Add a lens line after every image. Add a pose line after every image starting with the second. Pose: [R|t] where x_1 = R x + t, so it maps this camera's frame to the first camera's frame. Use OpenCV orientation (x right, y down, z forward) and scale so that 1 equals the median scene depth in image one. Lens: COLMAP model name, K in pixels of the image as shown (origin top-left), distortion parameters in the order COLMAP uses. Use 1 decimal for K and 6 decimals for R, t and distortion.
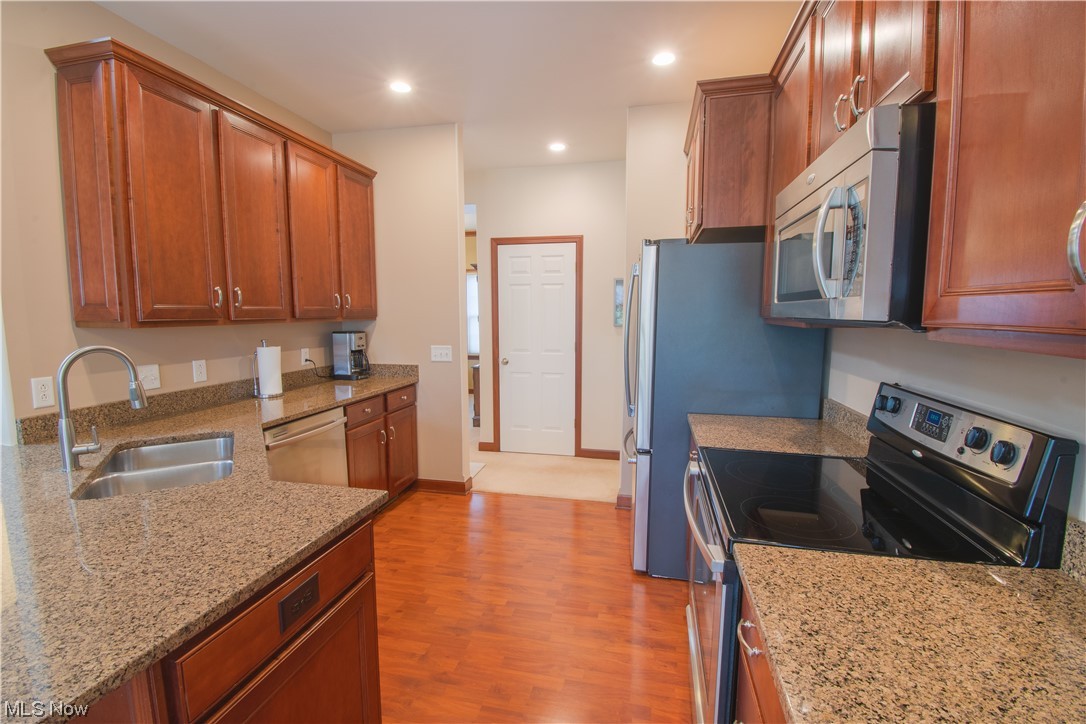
lens RADIAL K [[480.9, 0, 543.8], [0, 480.9, 364.3], [0, 0, 1]] dist [0.032324, -0.033512]
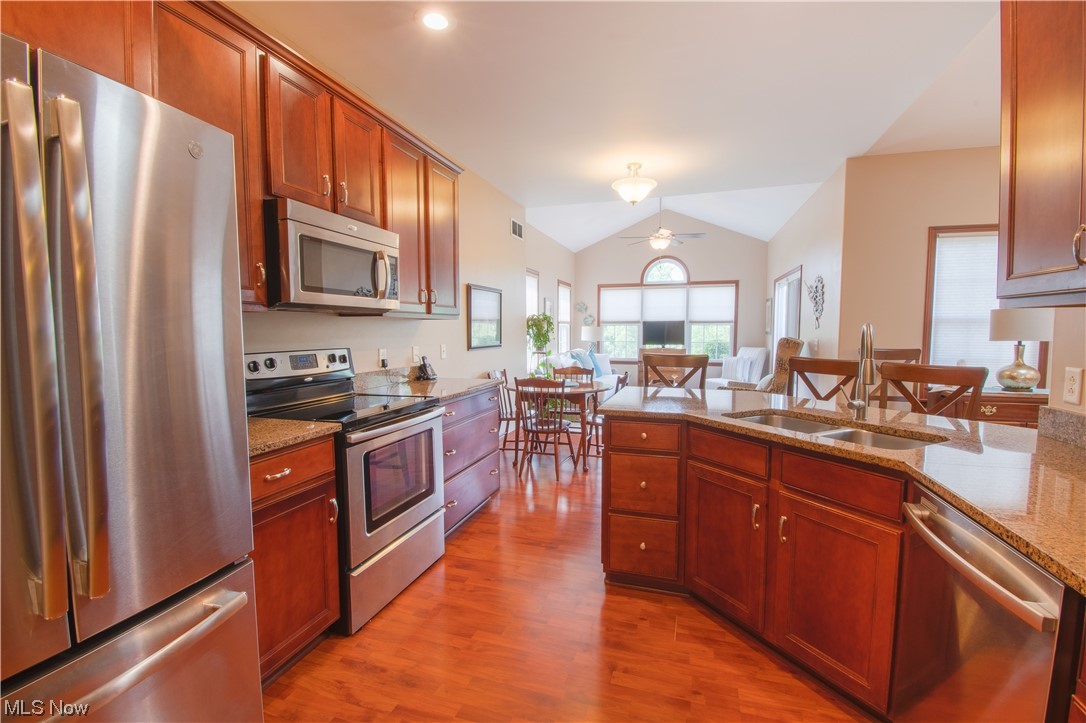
lens RADIAL K [[480.9, 0, 543.8], [0, 480.9, 363.8], [0, 0, 1]] dist [0.032324, -0.033512]
pose [[-0.997527, -0.001818, 0.070258, -0.136128], [0.010823, 0.983766, 0.179129, -0.102295], [-0.069443, 0.179447, -0.981314, 1.417580]]
